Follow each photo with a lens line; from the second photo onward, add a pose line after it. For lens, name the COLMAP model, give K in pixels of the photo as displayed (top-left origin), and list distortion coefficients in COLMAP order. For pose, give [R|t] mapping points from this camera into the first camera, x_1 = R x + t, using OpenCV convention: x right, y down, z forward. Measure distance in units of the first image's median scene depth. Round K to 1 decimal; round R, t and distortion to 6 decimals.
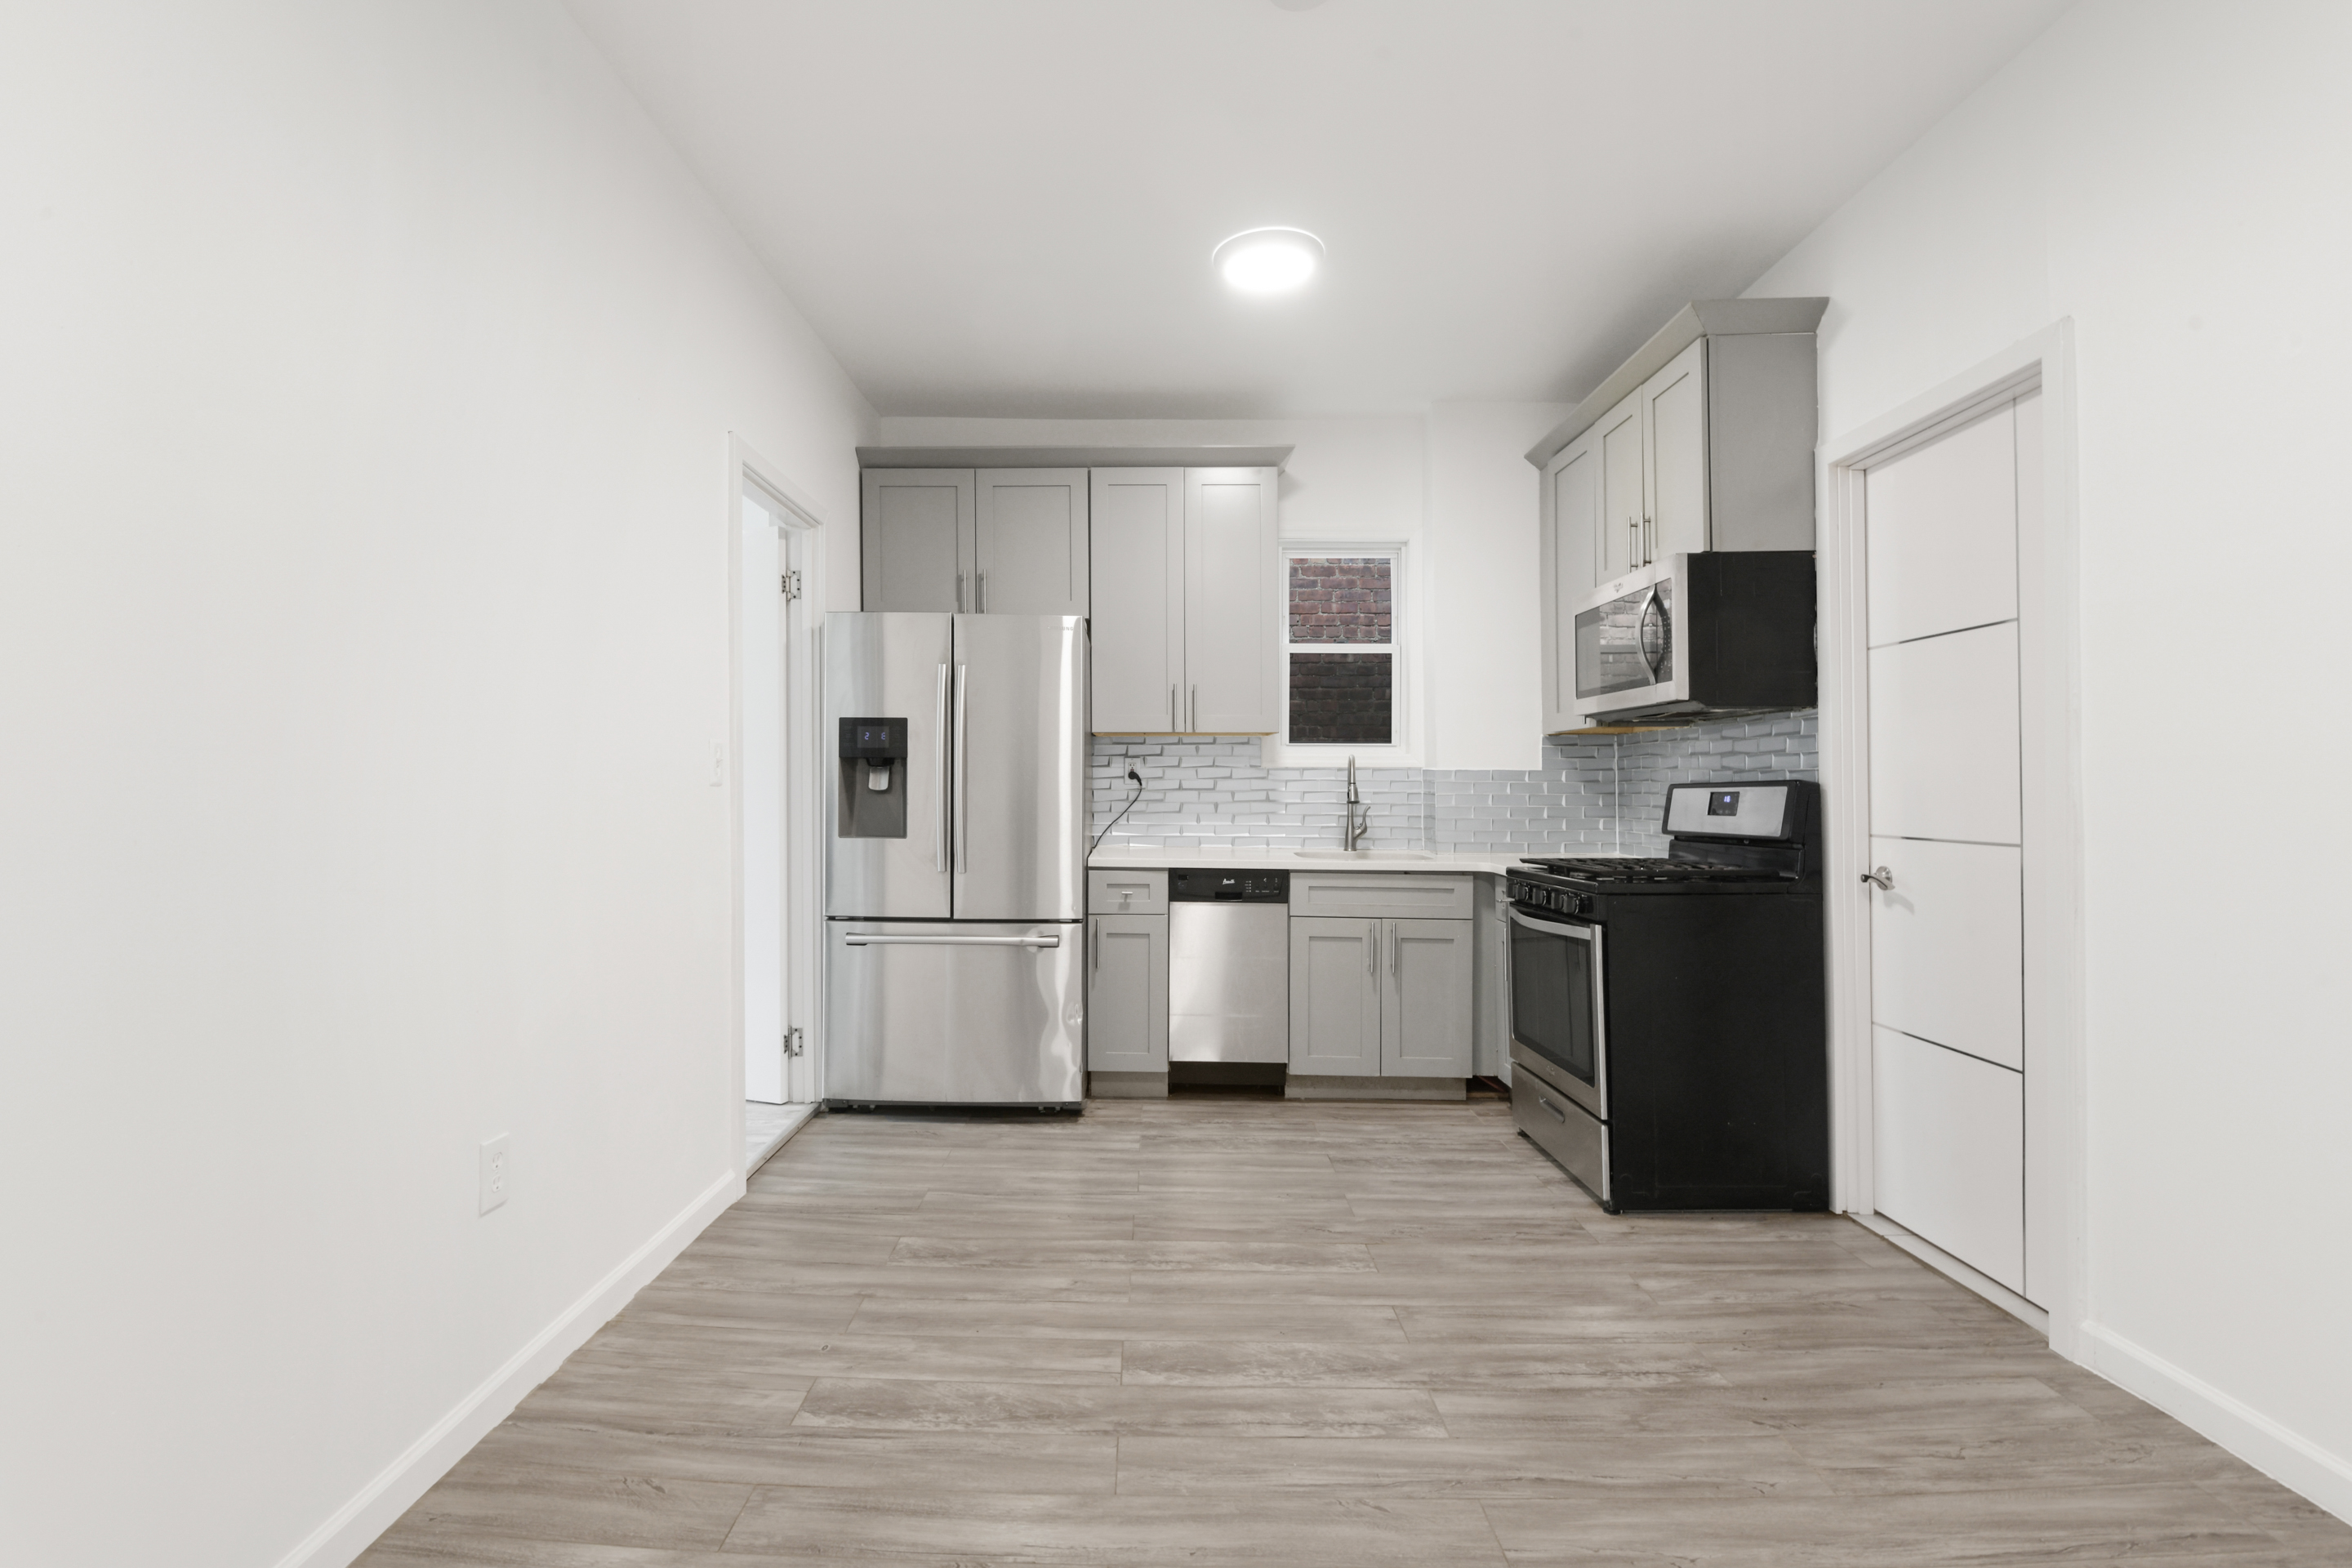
lens RADIAL K [[1076.8, 0, 1156.0], [0, 1076.8, 784.5], [0, 0, 1]] dist [-0.012654, -0.001886]
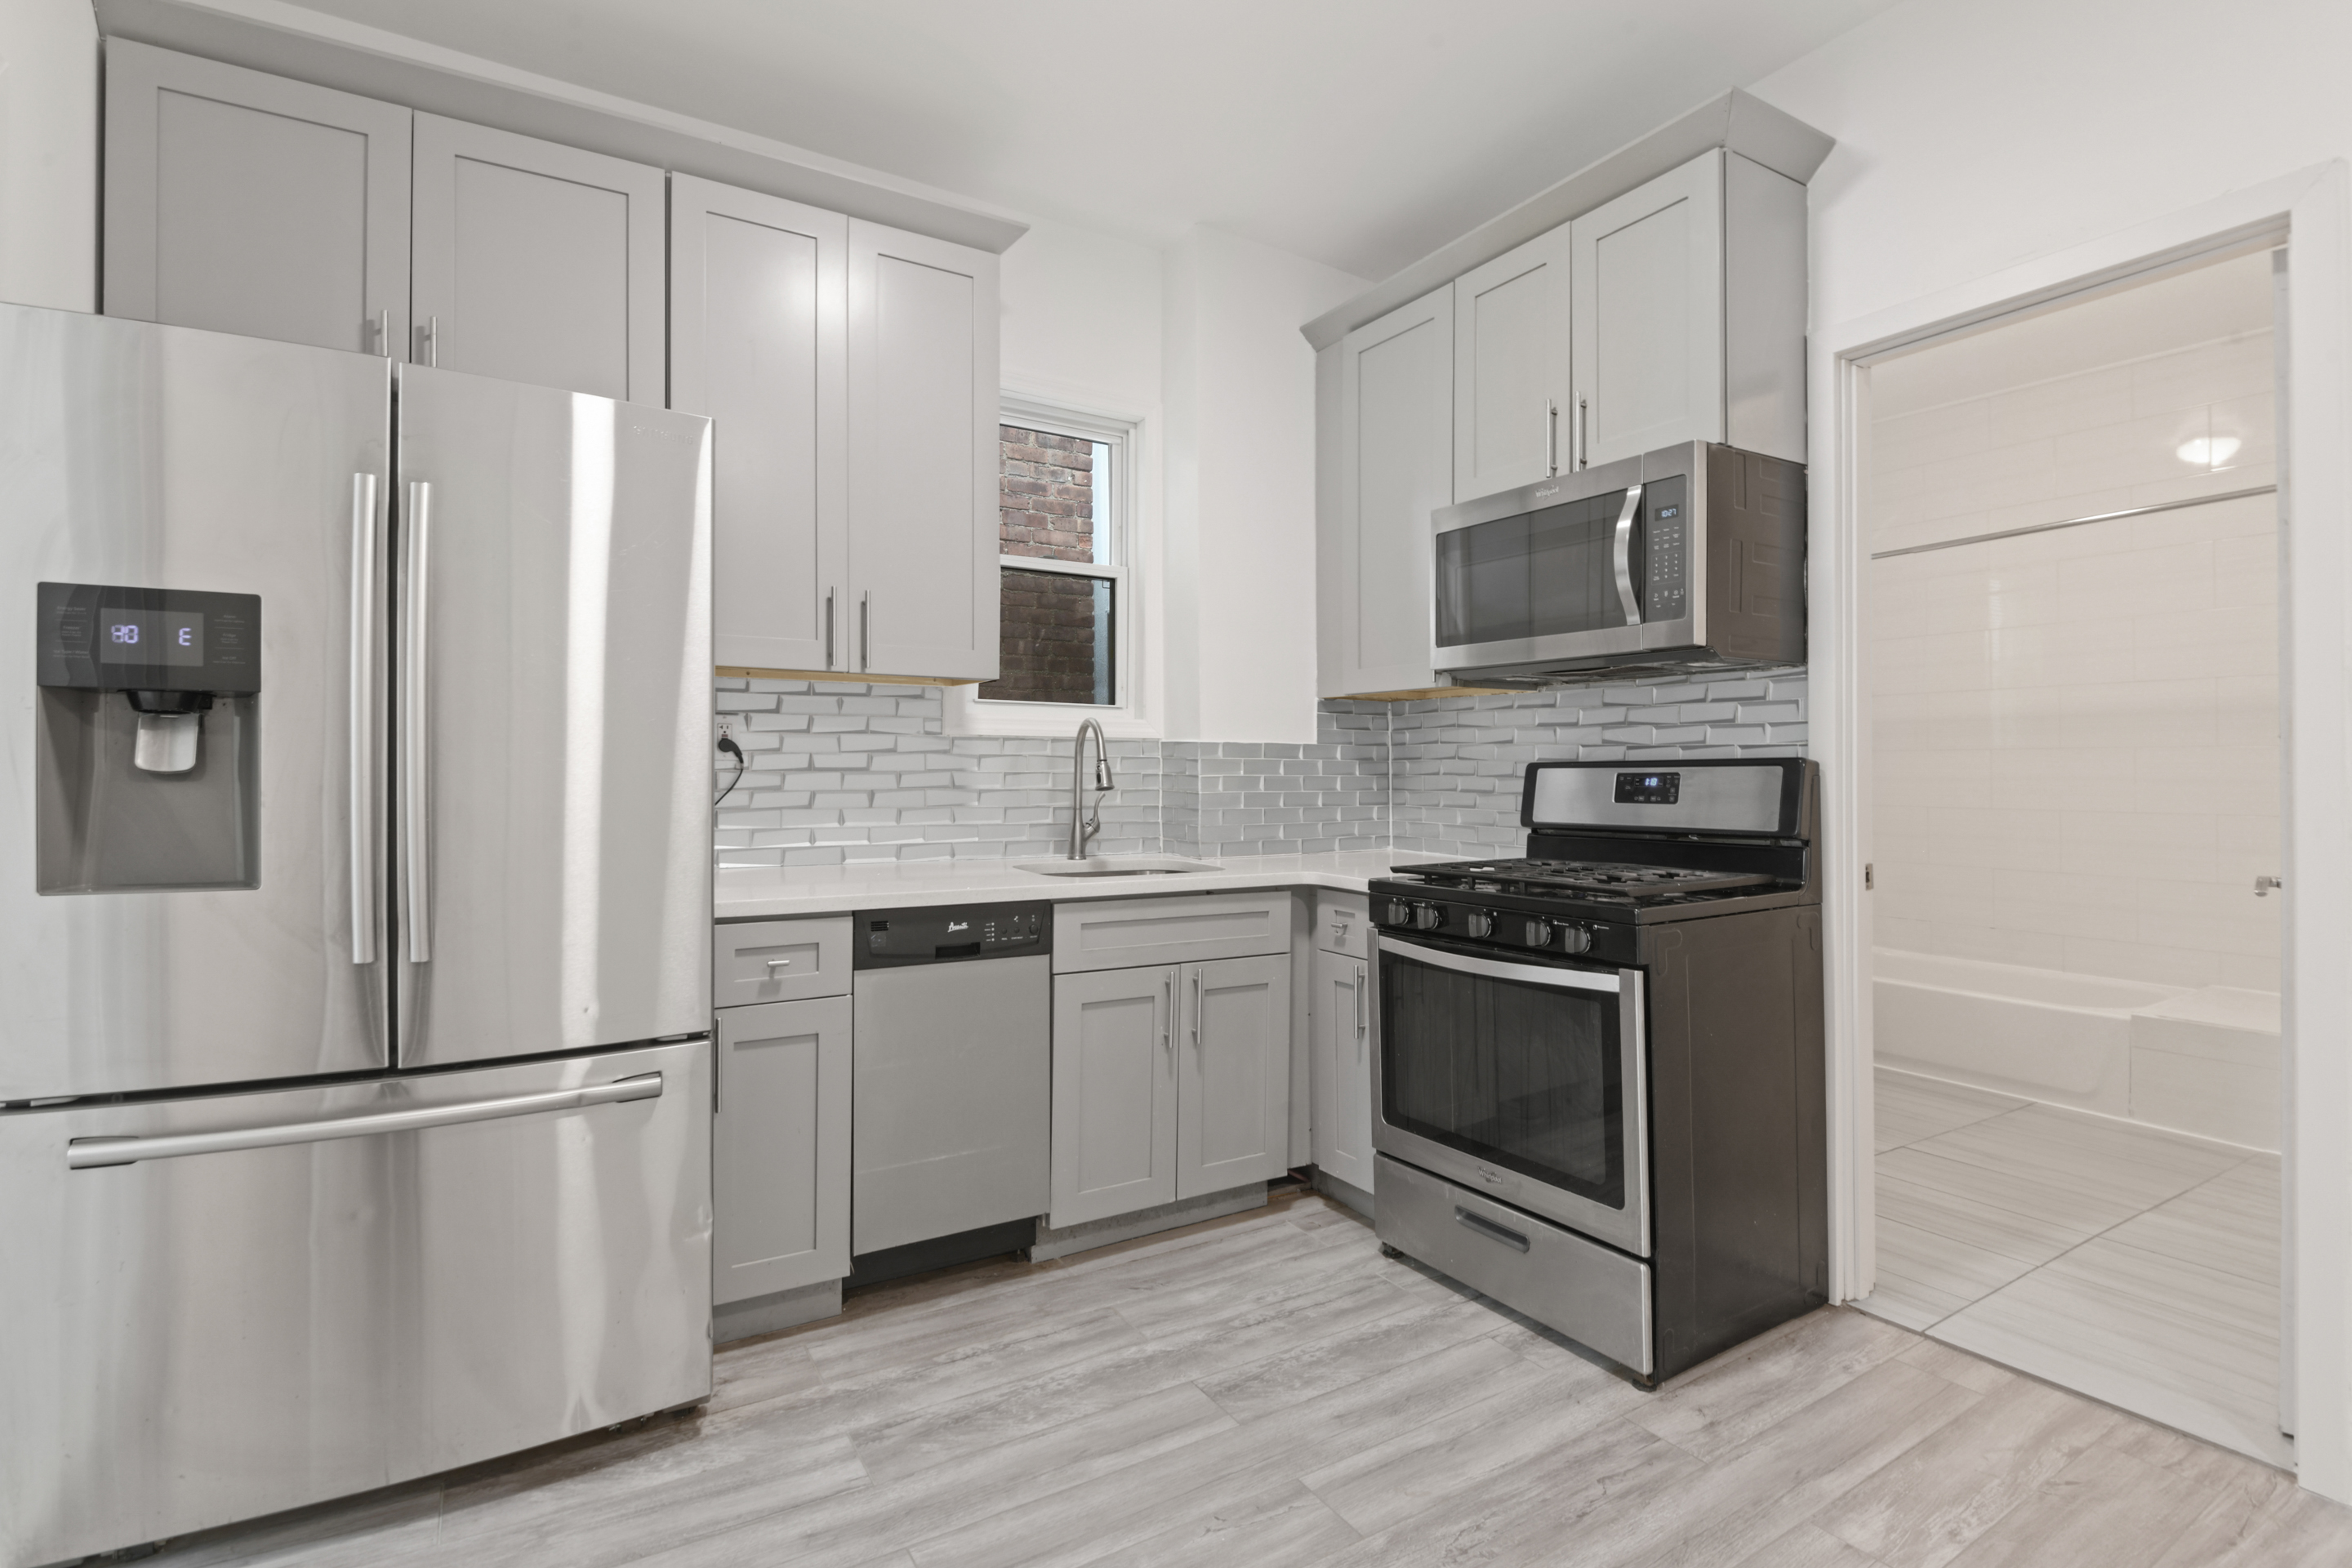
lens RADIAL K [[1076.8, 0, 1196.0], [0, 1076.8, 771.9], [0, 0, 1]] dist [-0.012654, -0.001886]
pose [[0.842065, -0.001849, 0.539373, -0.148070], [-0.001739, 0.999980, 0.006142, 0.002137], [-0.539374, -0.006110, 0.842044, 0.465523]]
